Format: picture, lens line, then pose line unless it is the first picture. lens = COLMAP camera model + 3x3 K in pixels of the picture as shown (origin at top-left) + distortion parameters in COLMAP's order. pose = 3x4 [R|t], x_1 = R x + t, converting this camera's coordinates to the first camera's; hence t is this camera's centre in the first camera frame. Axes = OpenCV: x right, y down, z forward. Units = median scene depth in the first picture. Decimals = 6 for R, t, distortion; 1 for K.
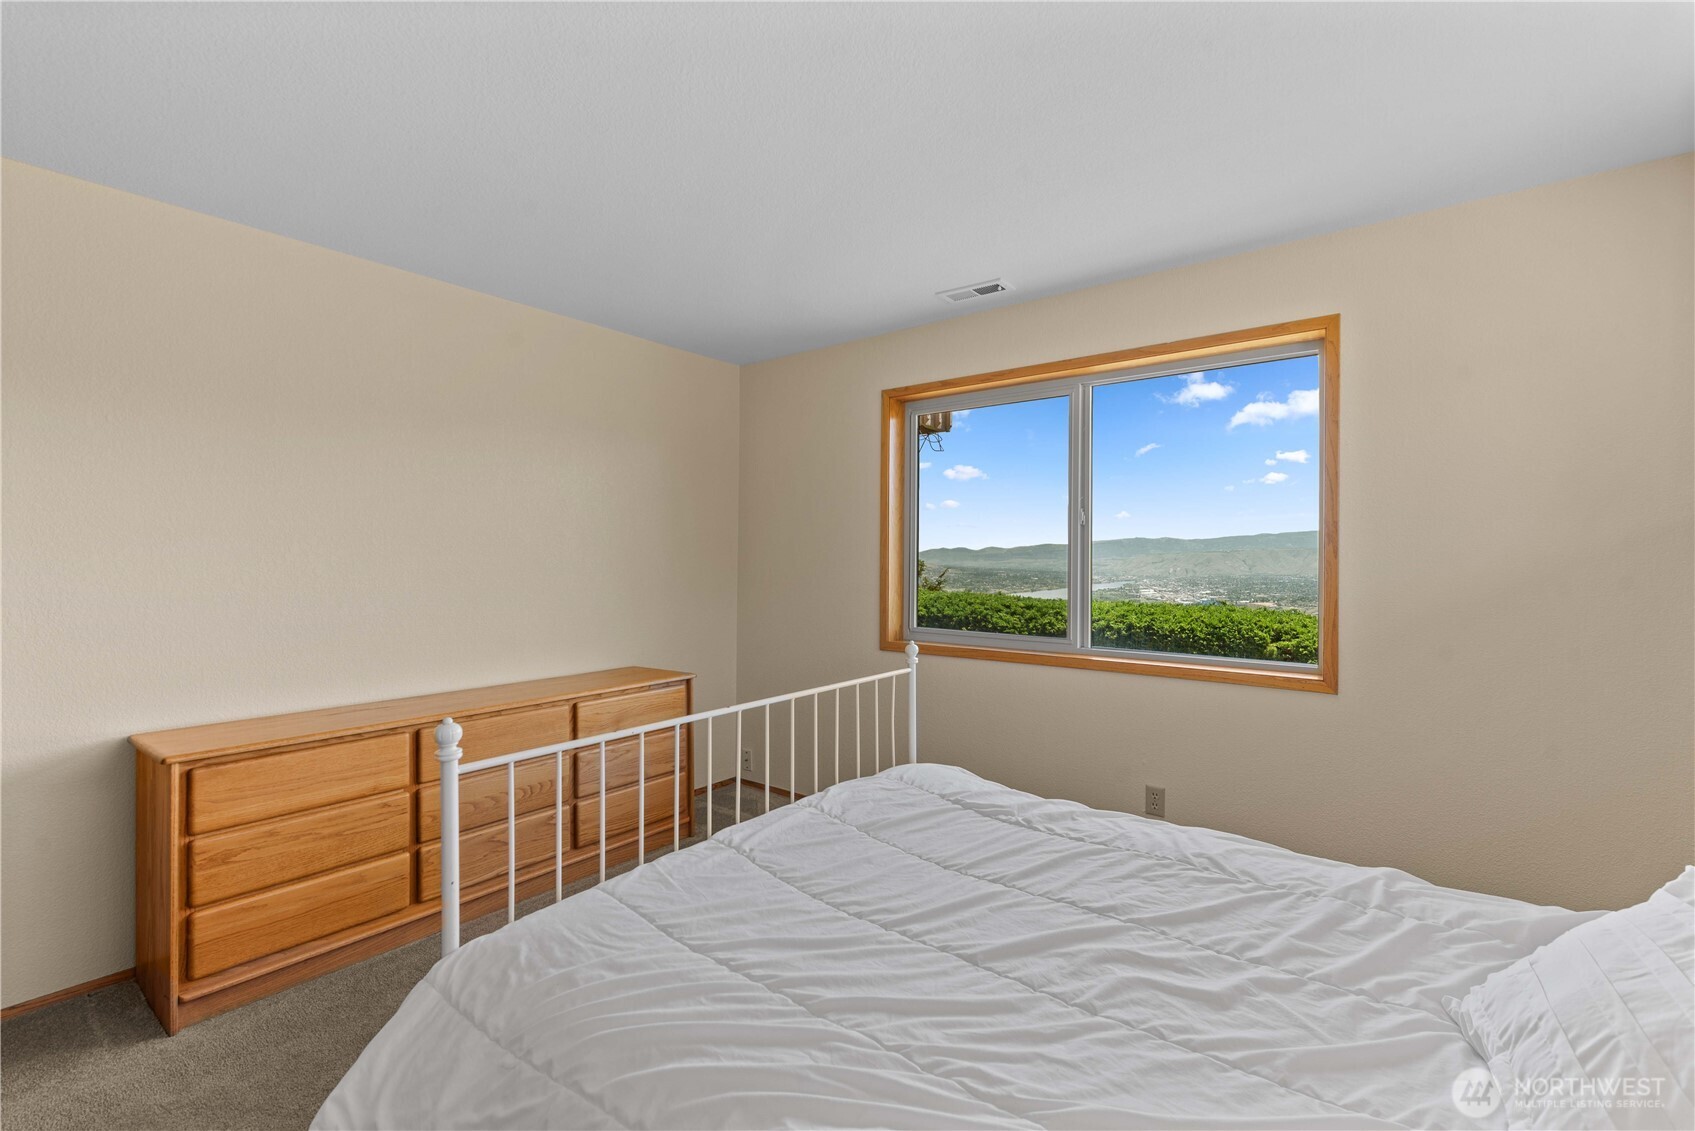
lens RADIAL K [[738.8, 0, 863.6], [0, 738.8, 561.4], [0, 0, 1]] dist [0.000401, -0.001086]
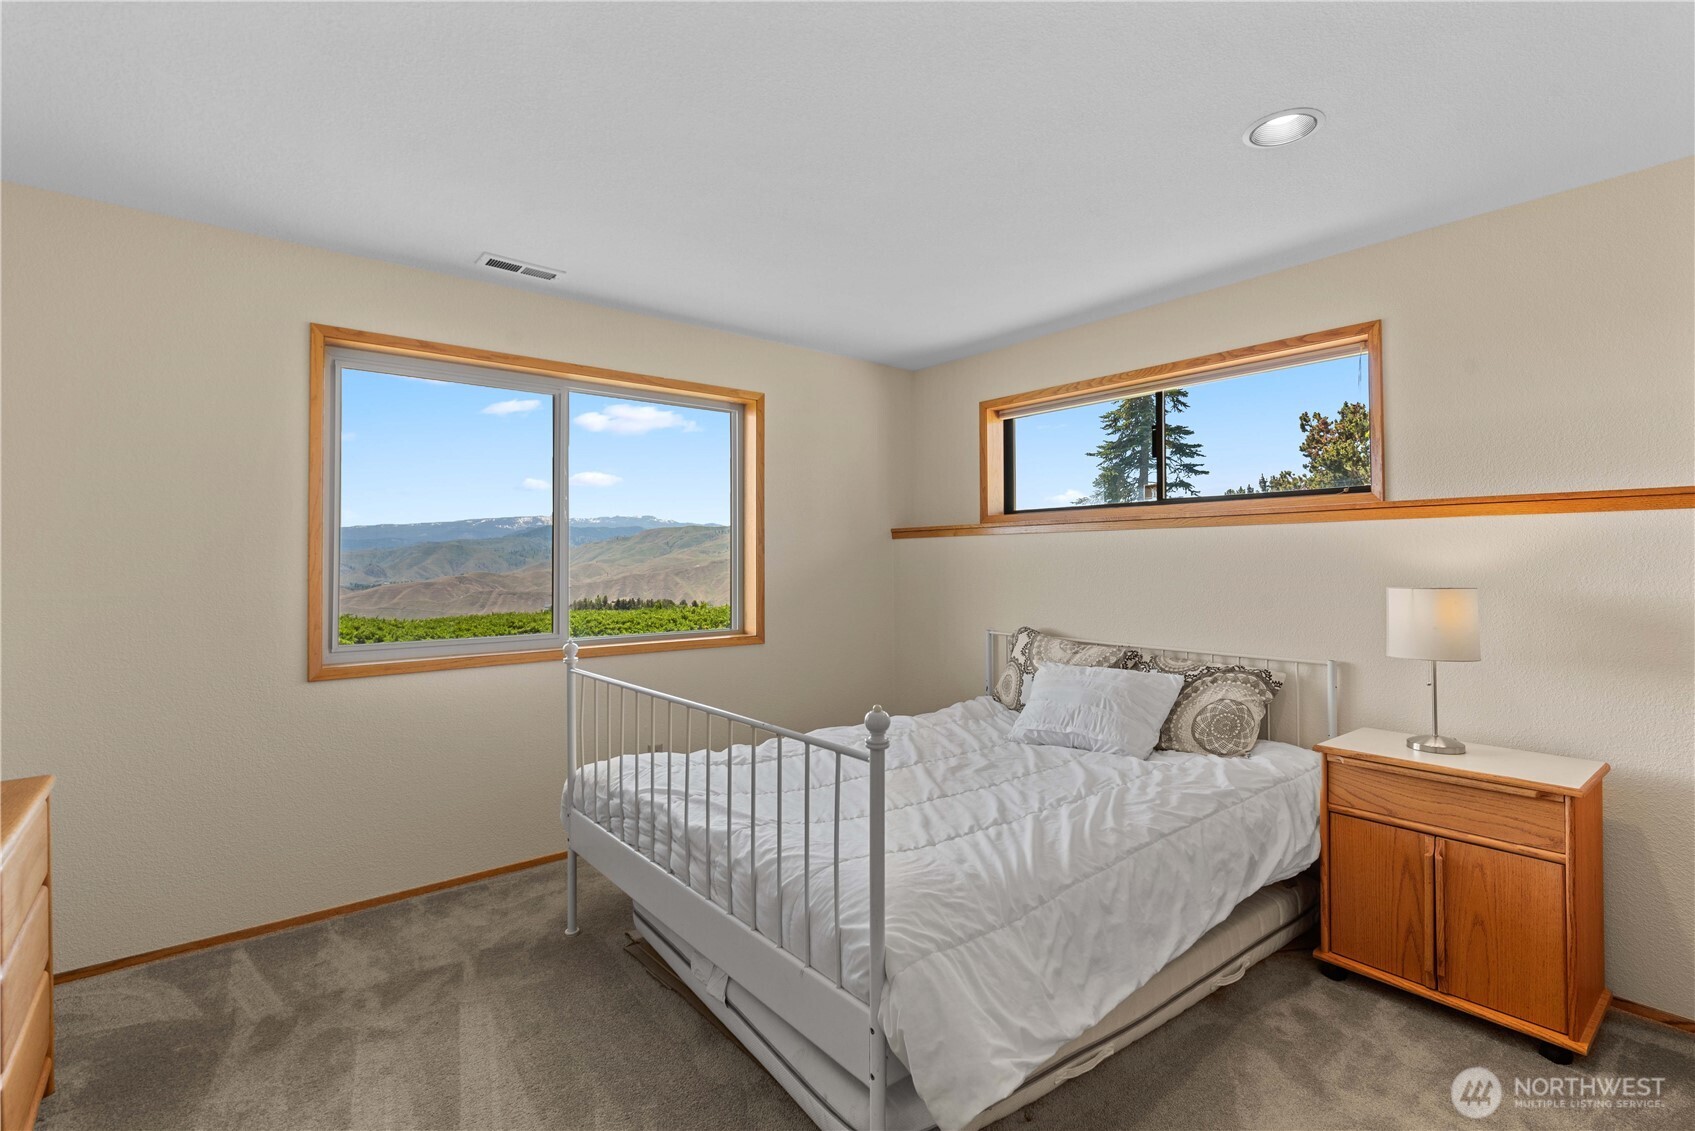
lens RADIAL K [[781.7, 0, 859.4], [0, 781.7, 549.9], [0, 0, 1]] dist [0.000818, 0.000696]
pose [[0.226808, 0.011842, 0.973868, -1.649248], [0.010963, 0.999832, -0.014711, 0.025981], [-0.973878, 0.014013, 0.226640, 0.827123]]
